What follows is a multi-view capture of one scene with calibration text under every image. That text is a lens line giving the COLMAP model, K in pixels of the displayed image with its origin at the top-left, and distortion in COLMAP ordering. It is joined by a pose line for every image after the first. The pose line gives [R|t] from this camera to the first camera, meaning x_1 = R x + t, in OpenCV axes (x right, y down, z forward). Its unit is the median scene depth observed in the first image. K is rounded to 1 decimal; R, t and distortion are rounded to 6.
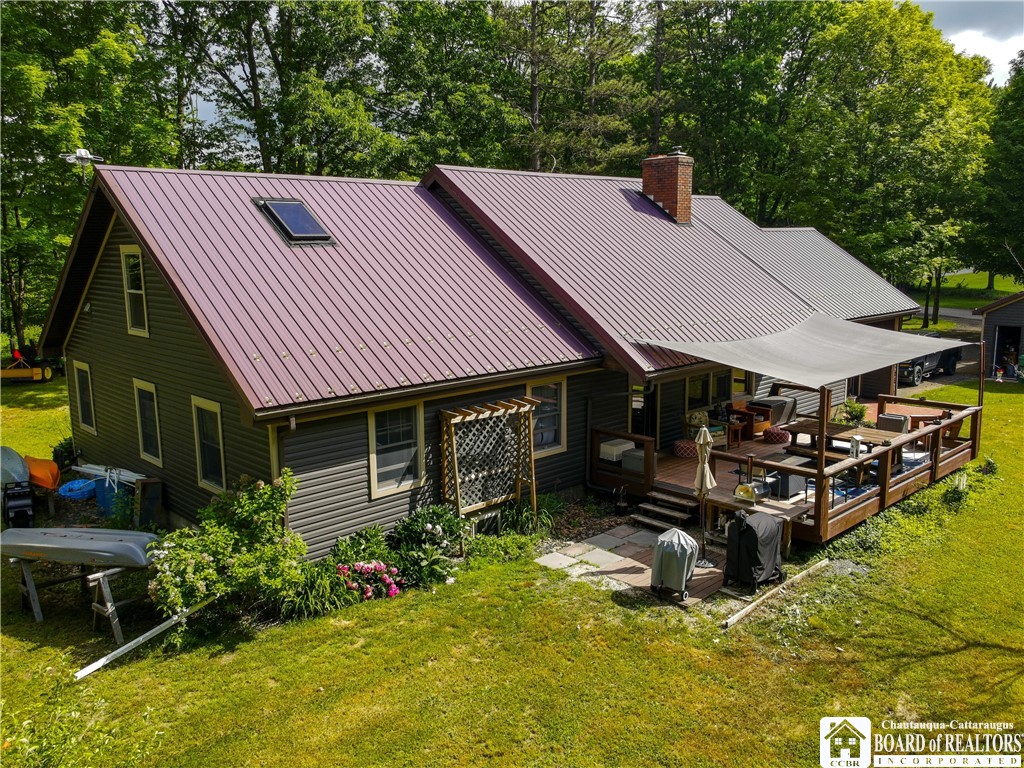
lens RADIAL K [[818.0, 0, 512.0], [0, 818.0, 384.0], [0, 0, 1]] dist [-0.010401, -0.010029]
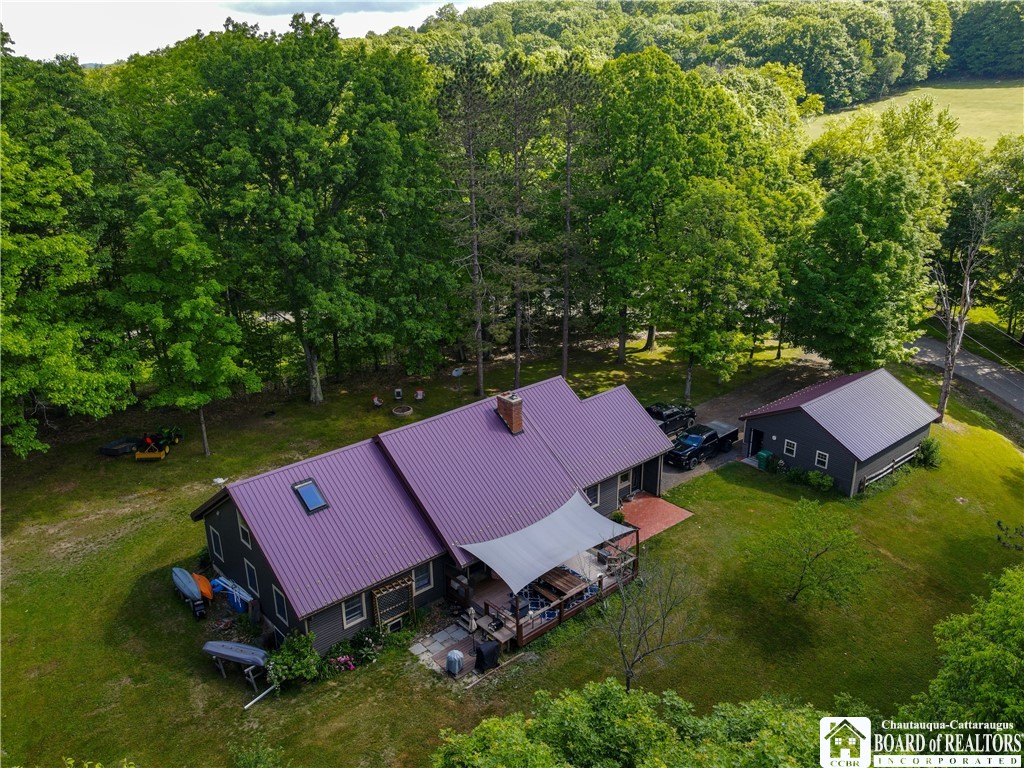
lens RADIAL K [[818.0, 0, 512.0], [0, 818.0, 384.0], [0, 0, 1]] dist [-0.010401, -0.010029]
pose [[0.999324, 0.016020, -0.033074, 0.461040], [-0.009183, 0.980287, 0.197367, -1.211869], [0.035584, -0.196930, 0.979772, -1.451789]]
